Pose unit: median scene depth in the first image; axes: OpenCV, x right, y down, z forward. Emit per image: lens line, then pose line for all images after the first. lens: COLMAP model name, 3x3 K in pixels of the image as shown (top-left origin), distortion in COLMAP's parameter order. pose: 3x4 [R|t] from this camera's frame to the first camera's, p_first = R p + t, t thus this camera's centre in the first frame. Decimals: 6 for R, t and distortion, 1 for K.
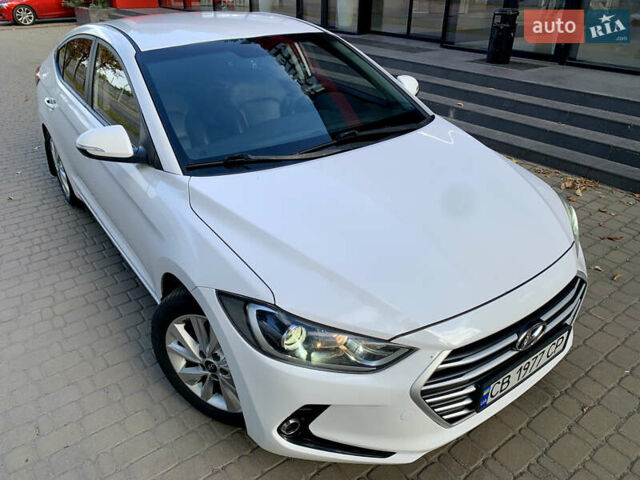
lens RADIAL K [[491.1, 0, 325.3], [0, 491.1, 237.5], [0, 0, 1]] dist [0.001488, -0.008114]
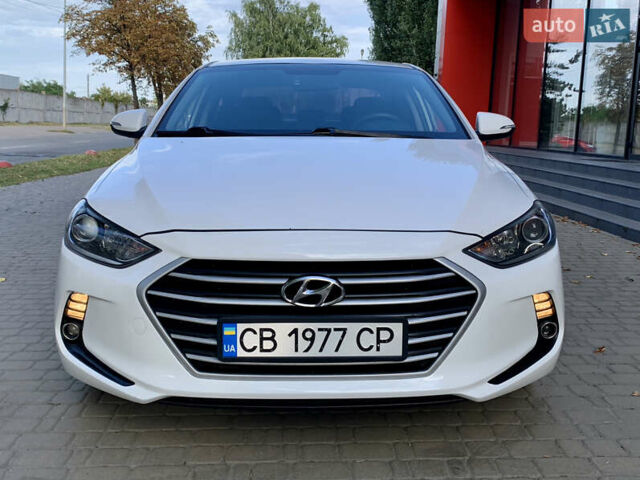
lens RADIAL K [[676.5, 0, 329.6], [0, 676.5, 220.4], [0, 0, 1]] dist [0.021814, -0.017182]
pose [[0.823798, 0.089249, -0.559814, 0.968056], [-0.282439, 0.920851, -0.268816, 0.353176], [0.491514, 0.379564, 0.783802, 0.089780]]
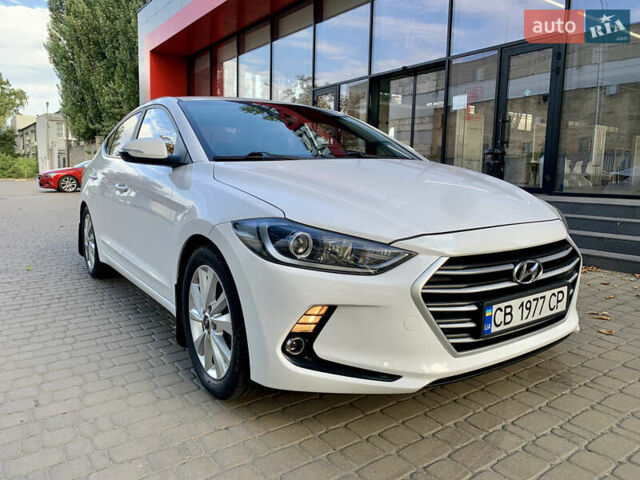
lens RADIAL K [[490.9, 0, 316.8], [0, 490.9, 237.7], [0, 0, 1]] dist [0.003836, -0.003031]
pose [[0.999344, 0.004835, -0.035879, 0.007264], [-0.017023, 0.937413, -0.347802, 0.463139], [0.031952, 0.348185, 0.936881, -0.016065]]
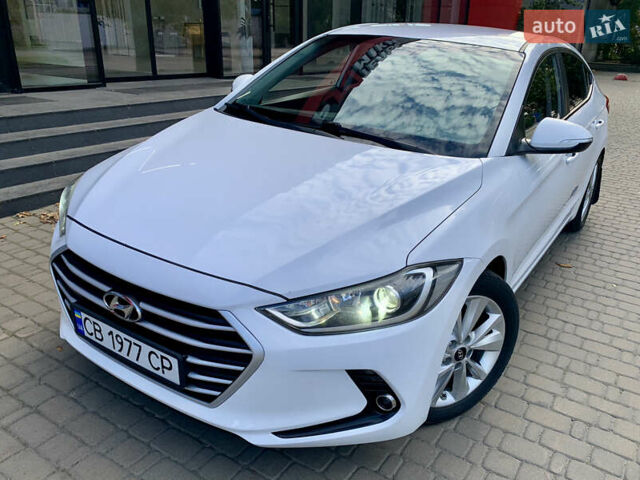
lens RADIAL K [[538.4, 0, 366.9], [0, 538.4, 239.3], [0, 0, 1]] dist [-0.013750, -0.003219]
pose [[0.386865, 0.389199, -0.835978, 1.258719], [-0.492739, 0.853539, 0.169350, -0.269287], [0.779451, 0.346403, 0.521978, 0.729561]]
